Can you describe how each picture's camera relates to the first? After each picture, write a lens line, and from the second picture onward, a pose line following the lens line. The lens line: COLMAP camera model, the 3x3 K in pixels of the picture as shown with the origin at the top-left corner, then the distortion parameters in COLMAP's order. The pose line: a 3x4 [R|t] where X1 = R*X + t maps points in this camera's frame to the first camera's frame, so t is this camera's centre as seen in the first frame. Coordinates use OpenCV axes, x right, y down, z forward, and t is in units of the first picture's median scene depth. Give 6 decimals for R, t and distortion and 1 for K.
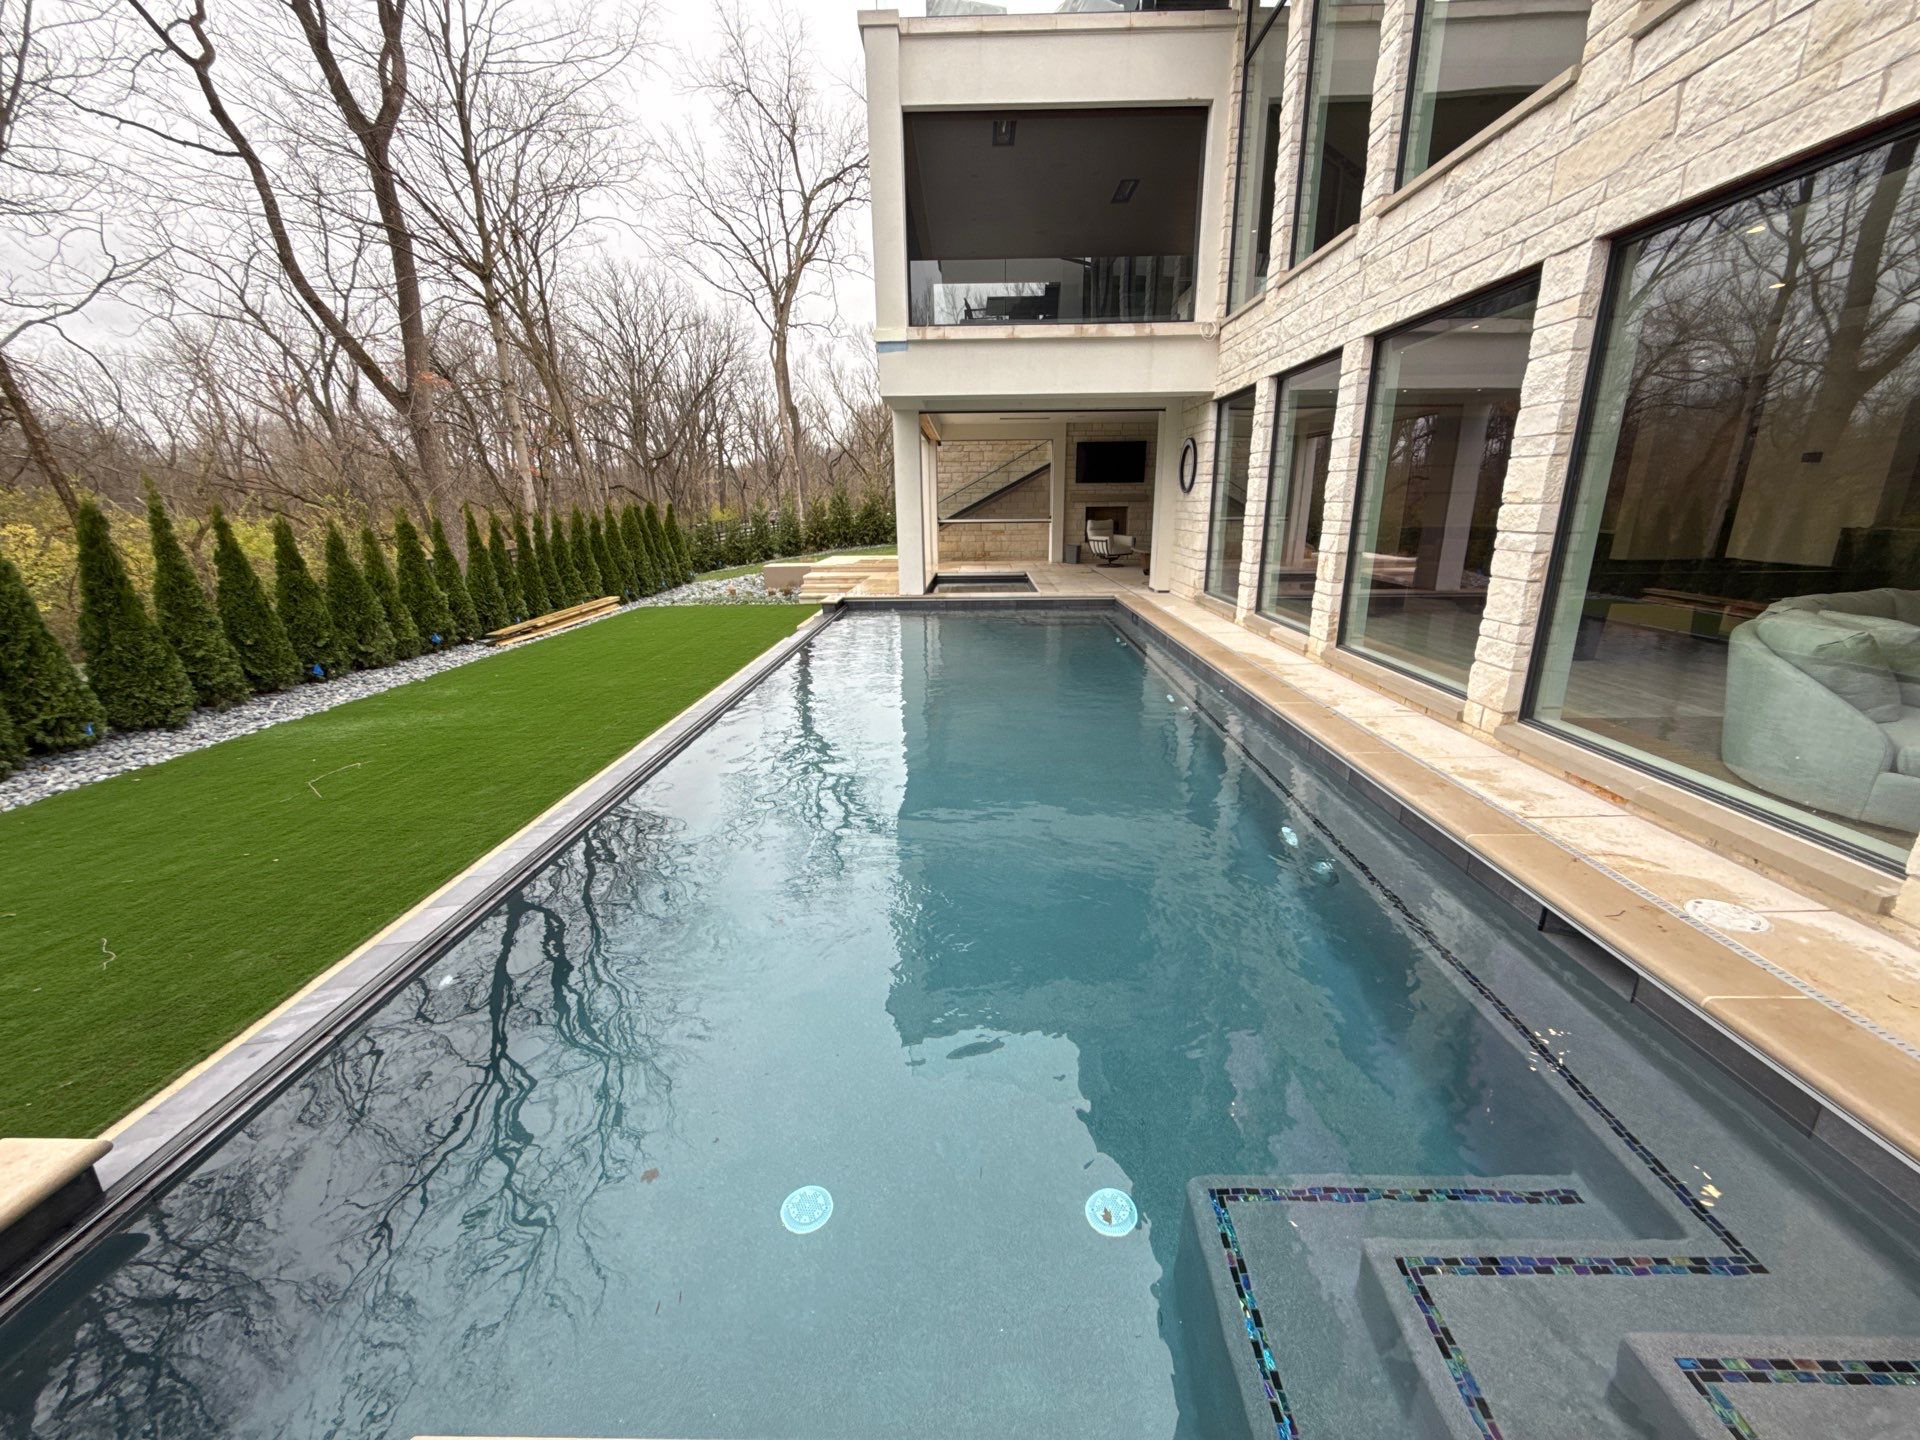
lens RADIAL K [[758.1, 0, 963.1], [0, 758.1, 718.1], [0, 0, 1]] dist [0.001080, -0.001512]
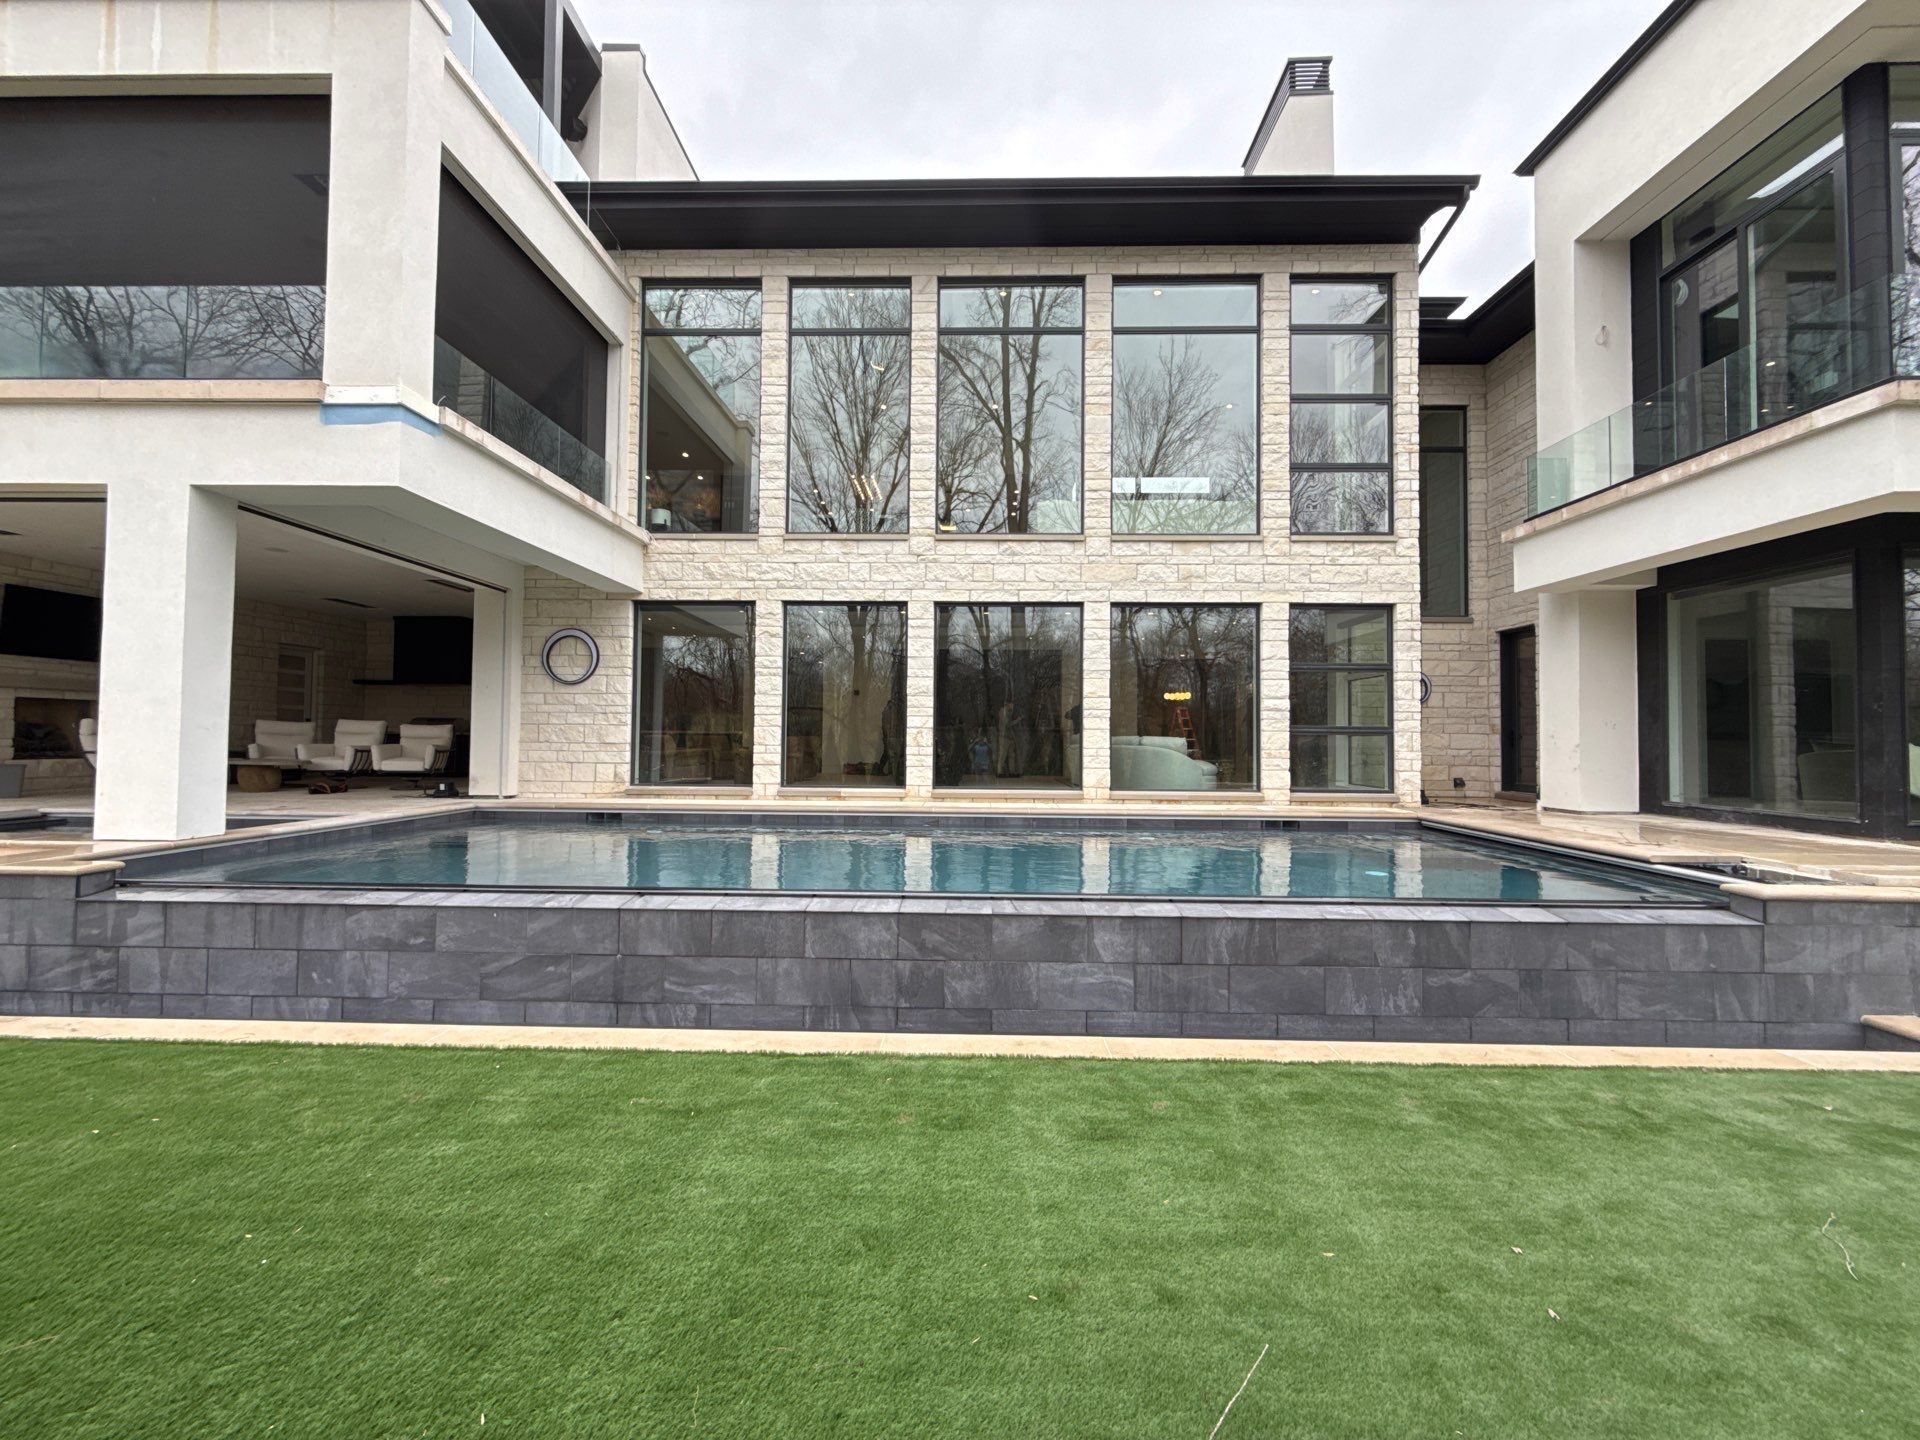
lens RADIAL K [[758.1, 0, 965.2], [0, 758.1, 718.1], [0, 0, 1]] dist [0.001080, -0.001512]
pose [[0.001208, 0.039007, 0.999238, -0.548912], [0.267875, 0.962708, -0.037905, -0.084165], [-0.963453, 0.267717, -0.009286, 0.493524]]
